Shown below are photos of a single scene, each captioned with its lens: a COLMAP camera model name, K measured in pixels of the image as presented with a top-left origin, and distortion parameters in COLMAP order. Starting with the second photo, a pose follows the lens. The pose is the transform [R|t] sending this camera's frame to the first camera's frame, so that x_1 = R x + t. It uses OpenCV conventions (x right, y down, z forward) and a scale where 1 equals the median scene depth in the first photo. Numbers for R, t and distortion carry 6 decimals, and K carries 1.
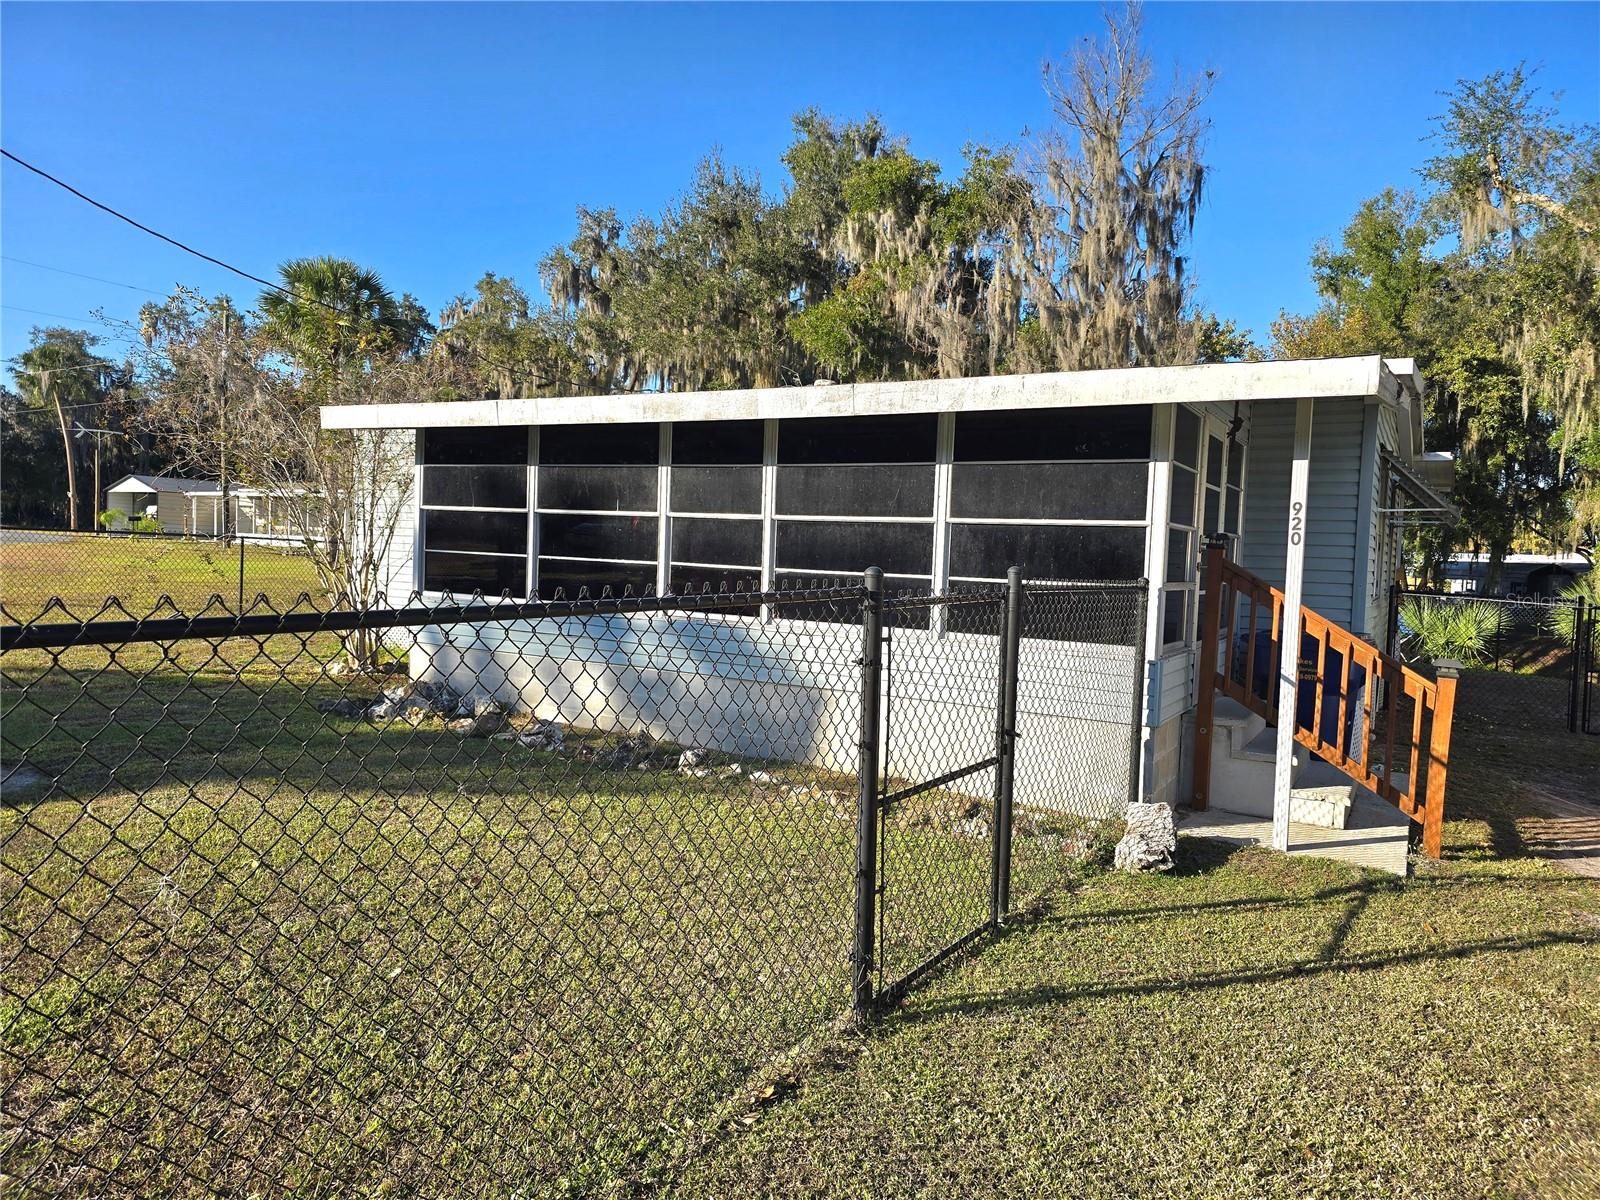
lens RADIAL K [[1072.3, 0, 800.0], [0, 1072.3, 600.0], [0, 0, 1]] dist [0.003976, -0.002284]
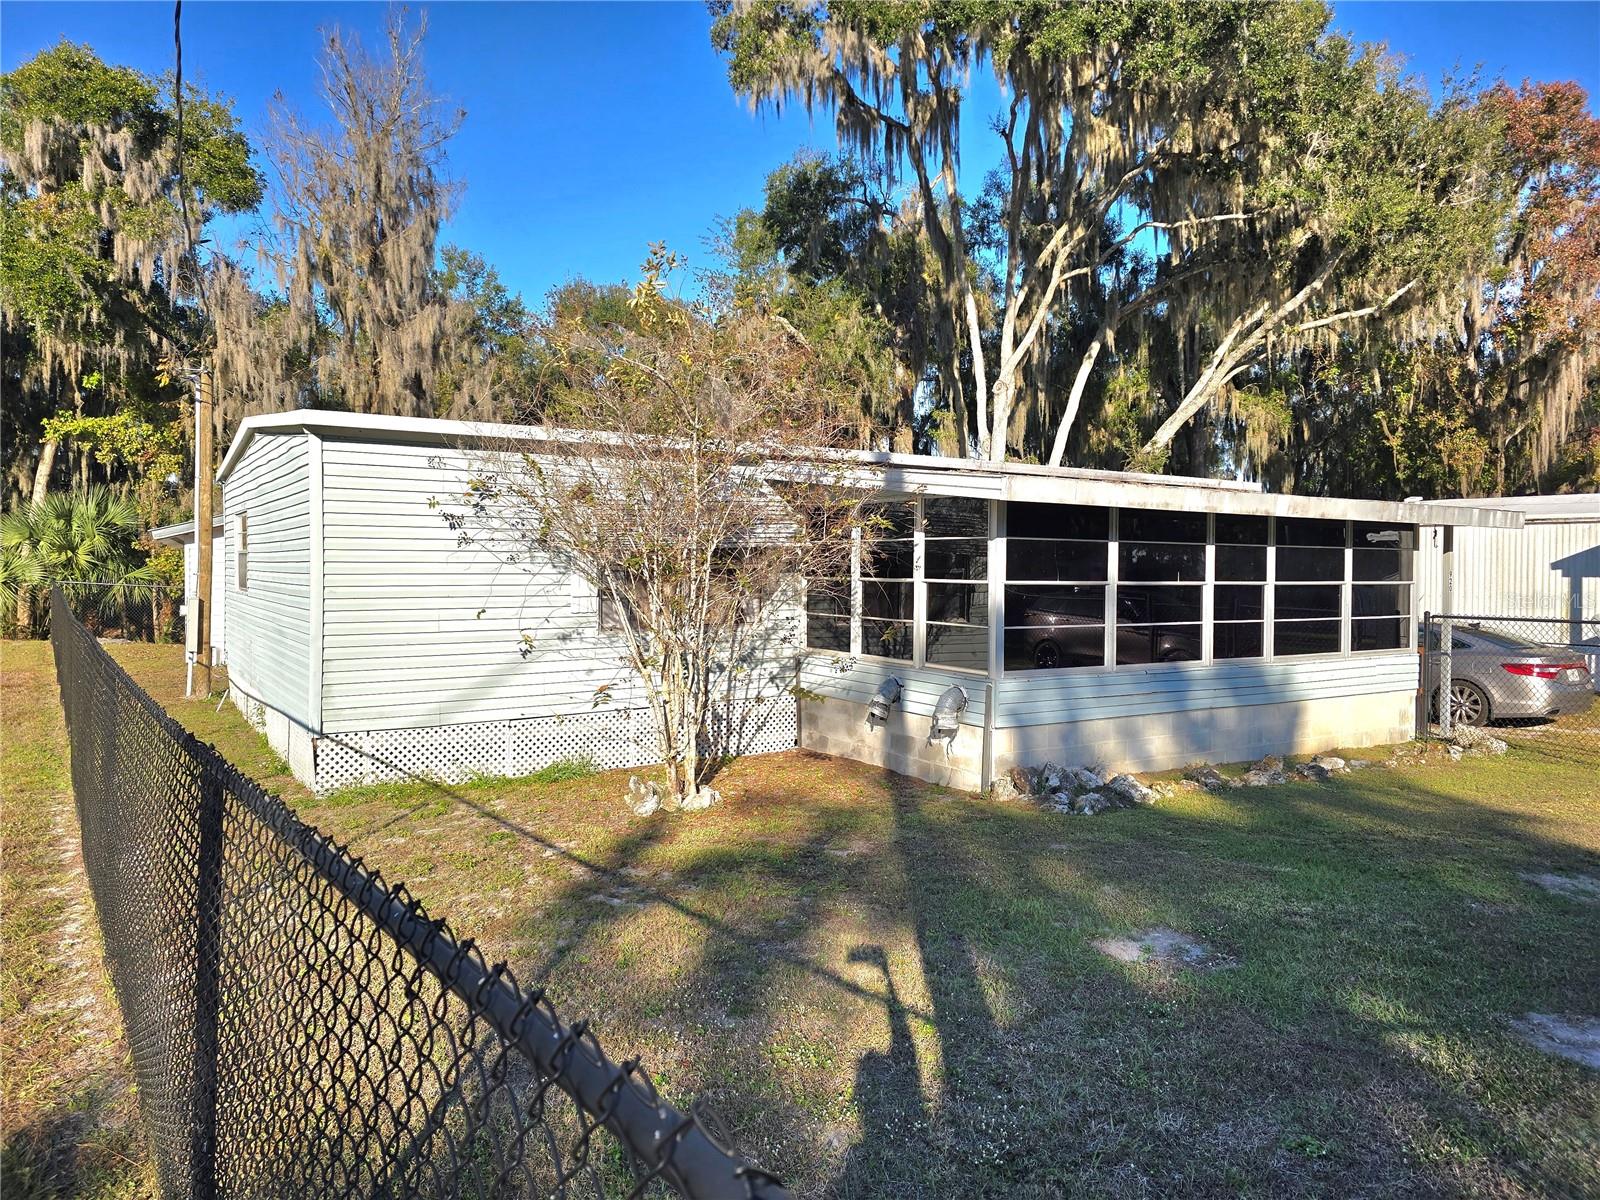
lens RADIAL K [[1063.7, 0, 843.9], [0, 1063.7, 569.0], [0, 0, 1]] dist [0.054978, -0.060419]
pose [[0.436802, -0.030085, 0.899055, -2.101384], [0.047579, 0.998814, 0.010307, -0.188189], [-0.898299, 0.038274, 0.437715, 1.151731]]
